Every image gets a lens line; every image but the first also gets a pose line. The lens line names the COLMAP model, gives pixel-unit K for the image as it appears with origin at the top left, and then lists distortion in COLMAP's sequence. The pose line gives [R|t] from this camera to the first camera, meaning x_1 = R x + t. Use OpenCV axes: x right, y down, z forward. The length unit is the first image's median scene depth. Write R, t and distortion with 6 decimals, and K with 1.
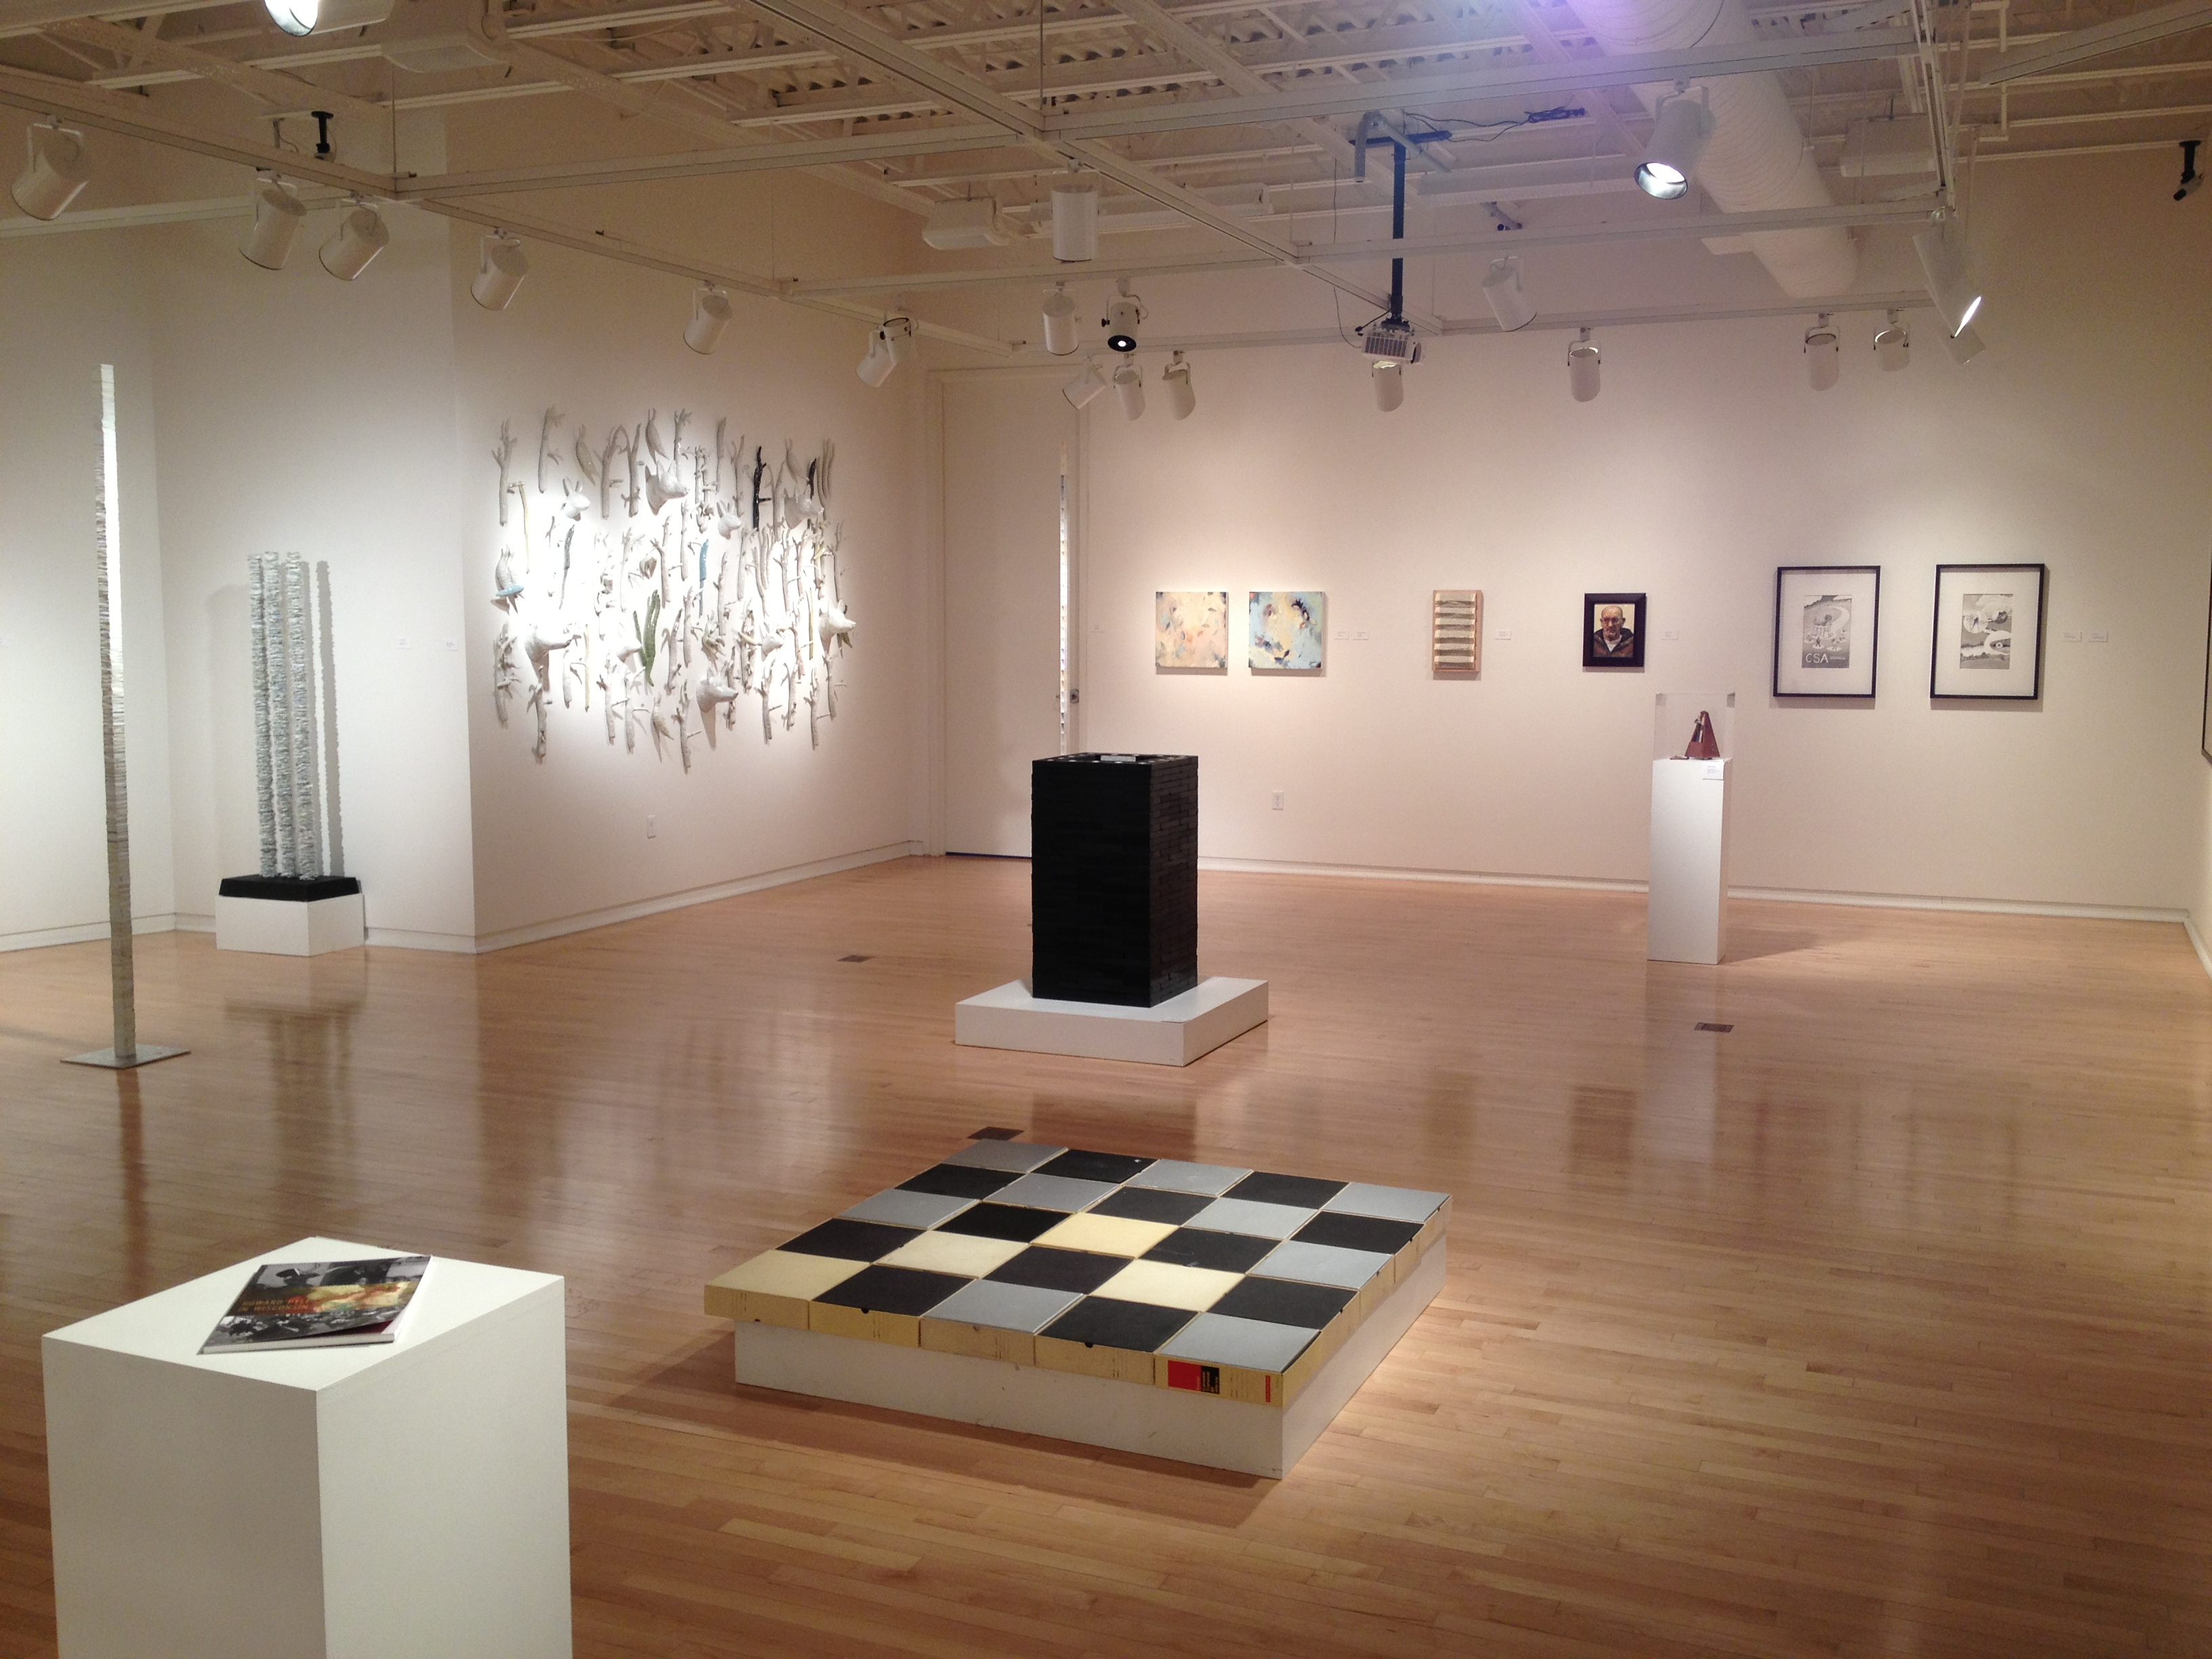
lens RADIAL K [[2091.1, 0, 1121.4], [0, 2091.1, 809.3], [0, 0, 1]] dist [0.021090, 0.000000]
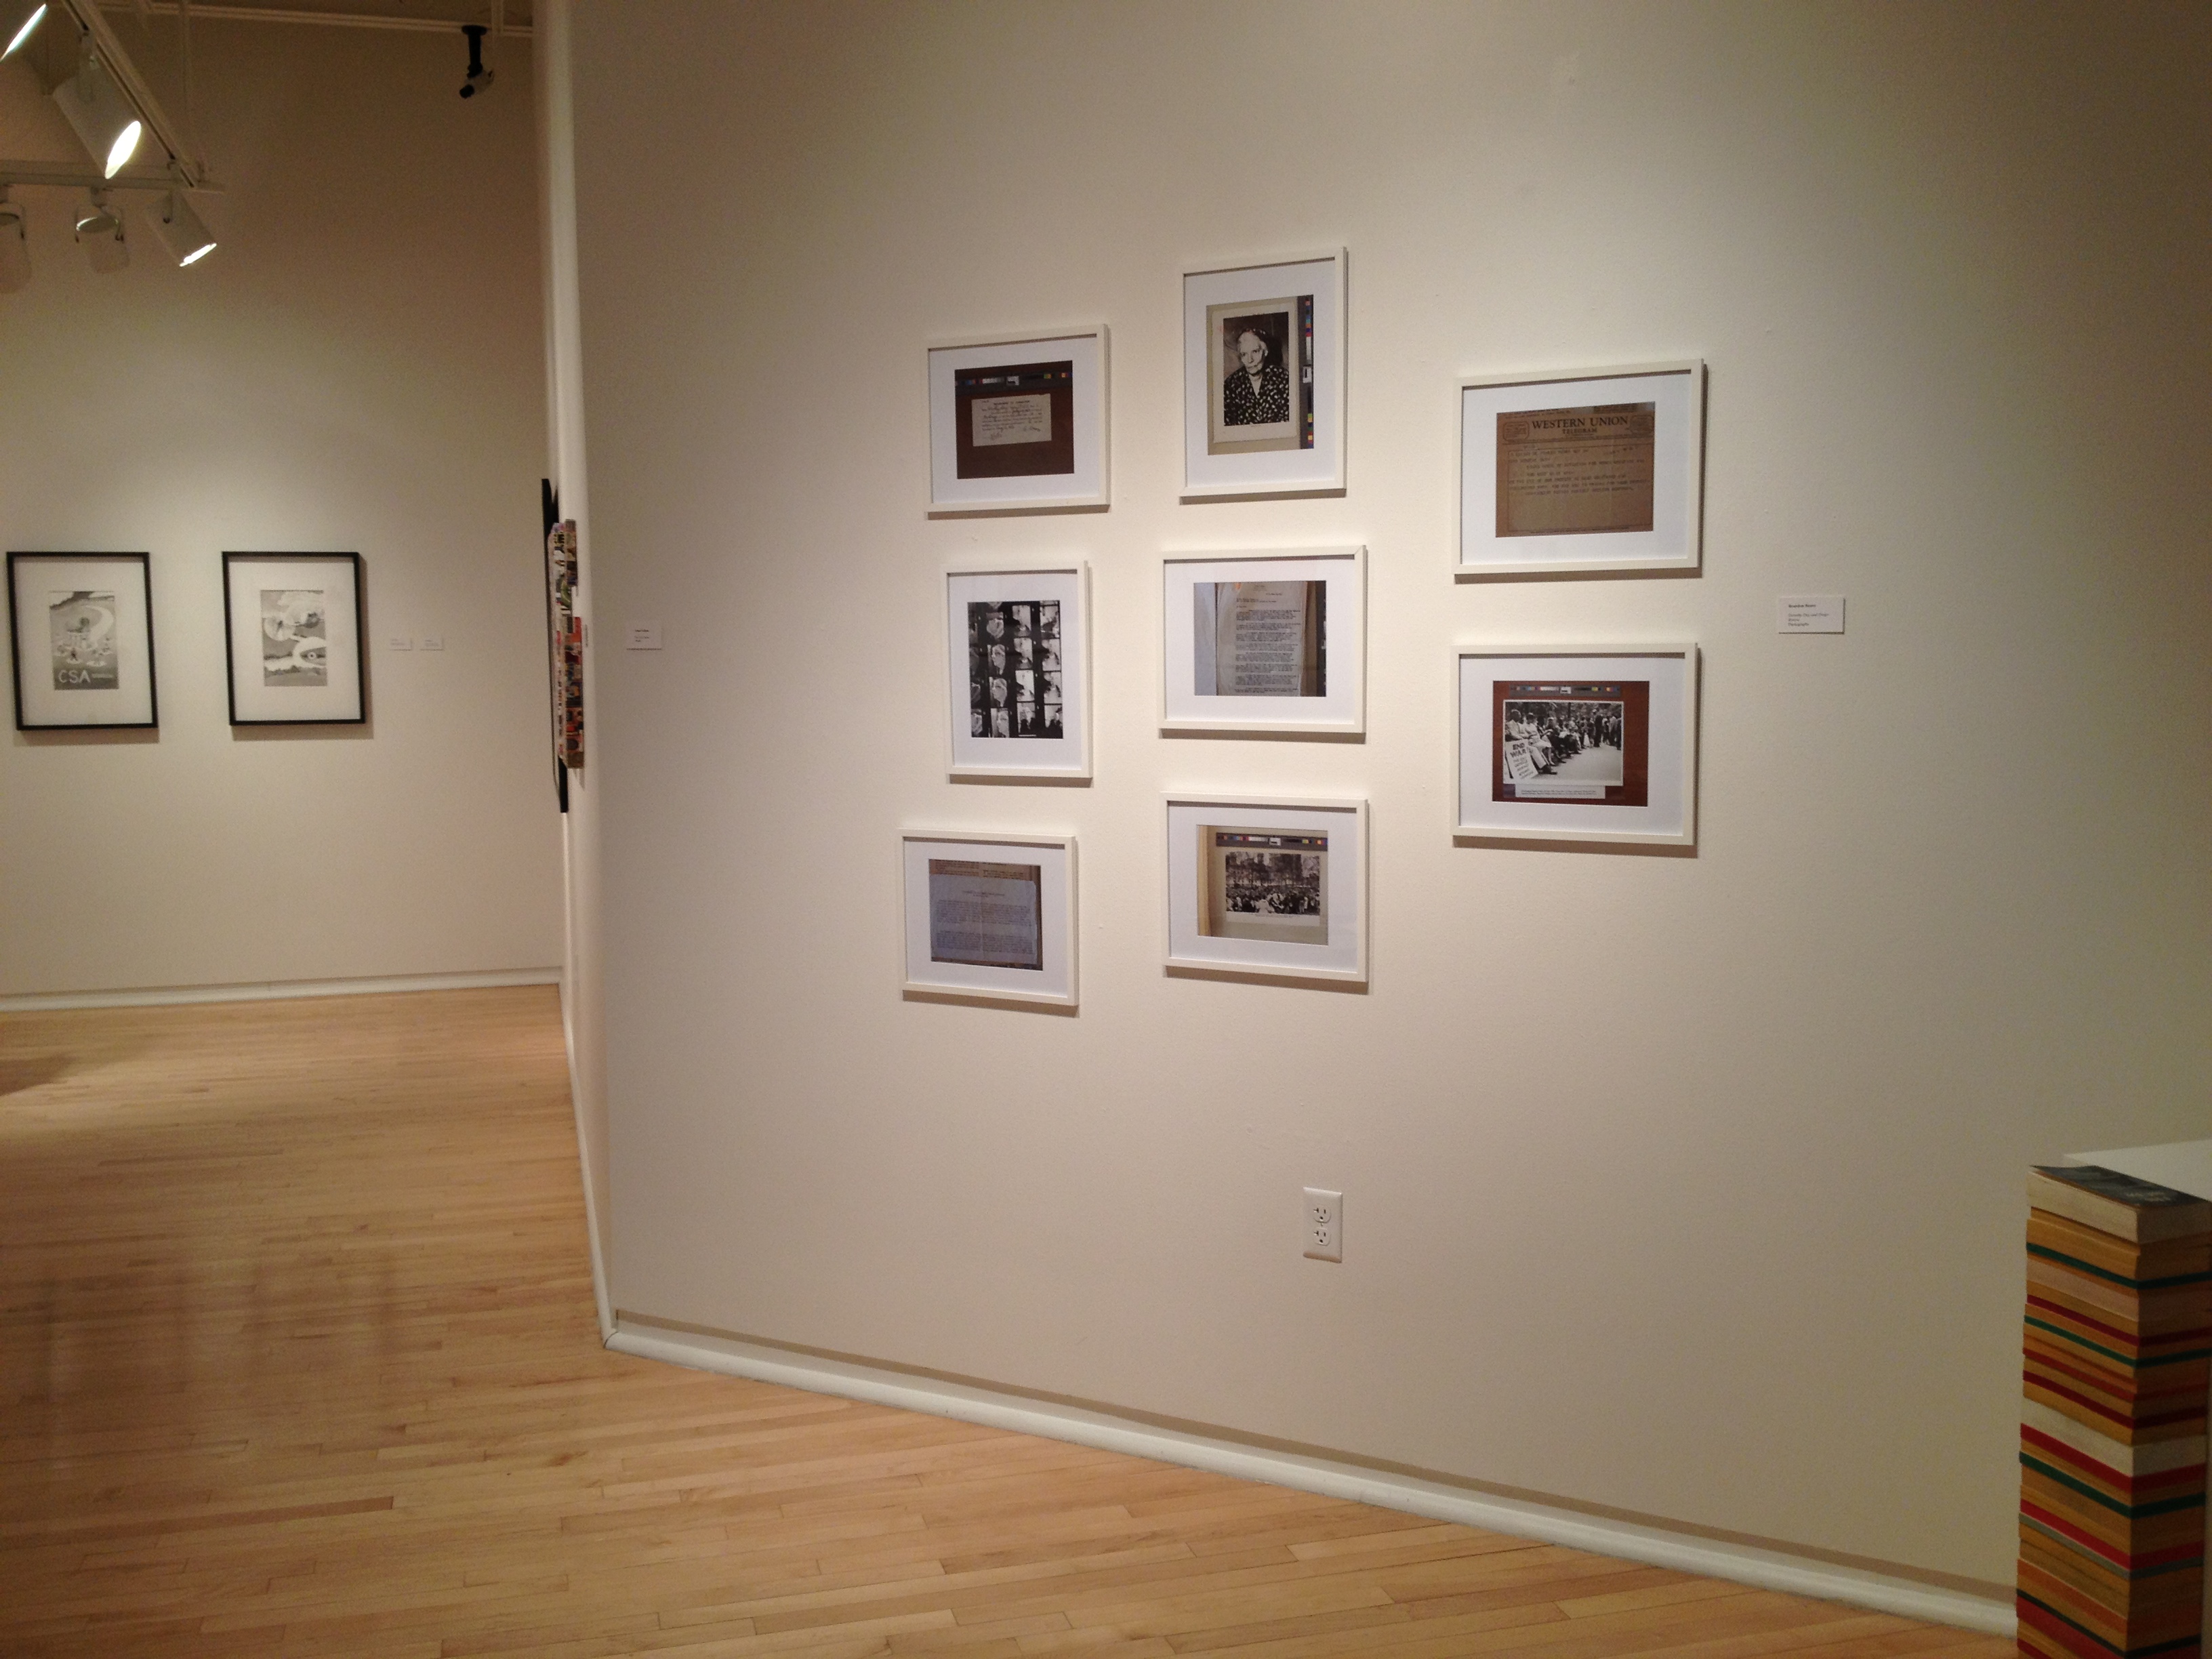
lens RADIAL K [[2091.1, 0, 1104.6], [0, 2091.1, 829.4], [0, 0, 1]] dist [0.021090, 0.000000]
pose [[0.781723, -0.059739, 0.620758, 0.143898], [0.066918, 0.997689, 0.011743, -0.002568], [-0.620025, 0.032360, 0.783914, 0.184630]]
